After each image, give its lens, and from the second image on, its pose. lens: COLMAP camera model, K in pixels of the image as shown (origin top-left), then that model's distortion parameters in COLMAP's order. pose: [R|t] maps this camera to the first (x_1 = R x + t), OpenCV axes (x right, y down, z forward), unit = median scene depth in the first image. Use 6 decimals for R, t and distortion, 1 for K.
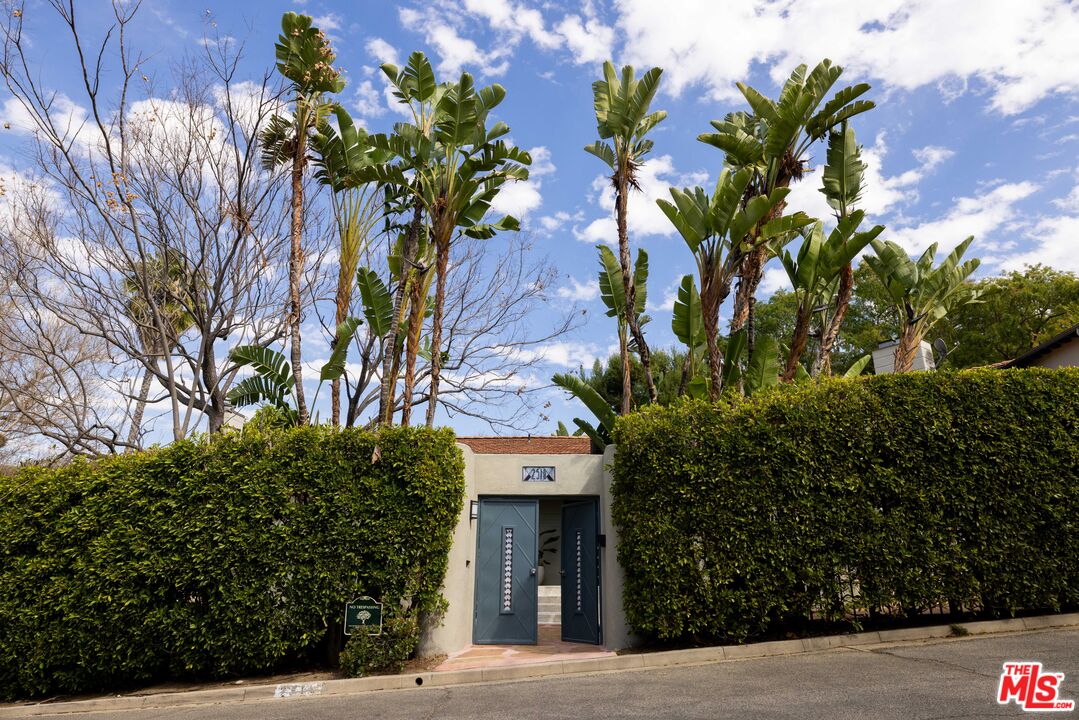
lens RADIAL K [[498.2, 0, 539.5], [0, 498.2, 360.0], [0, 0, 1]] dist [0.000382, -0.000092]
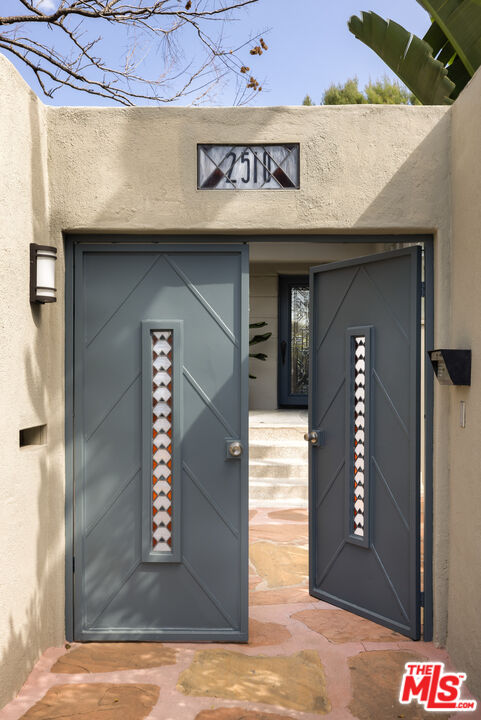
lens RADIAL K [[468.3, 0, 240.5], [0, 468.3, 360.0], [0, 0, 1]] dist [0.003345, 0.000450]
pose [[0.999559, -0.009139, 0.028250, -0.016531], [-0.003234, 0.912284, 0.409546, 0.224436], [-0.029514, -0.409457, 0.911852, 0.692149]]
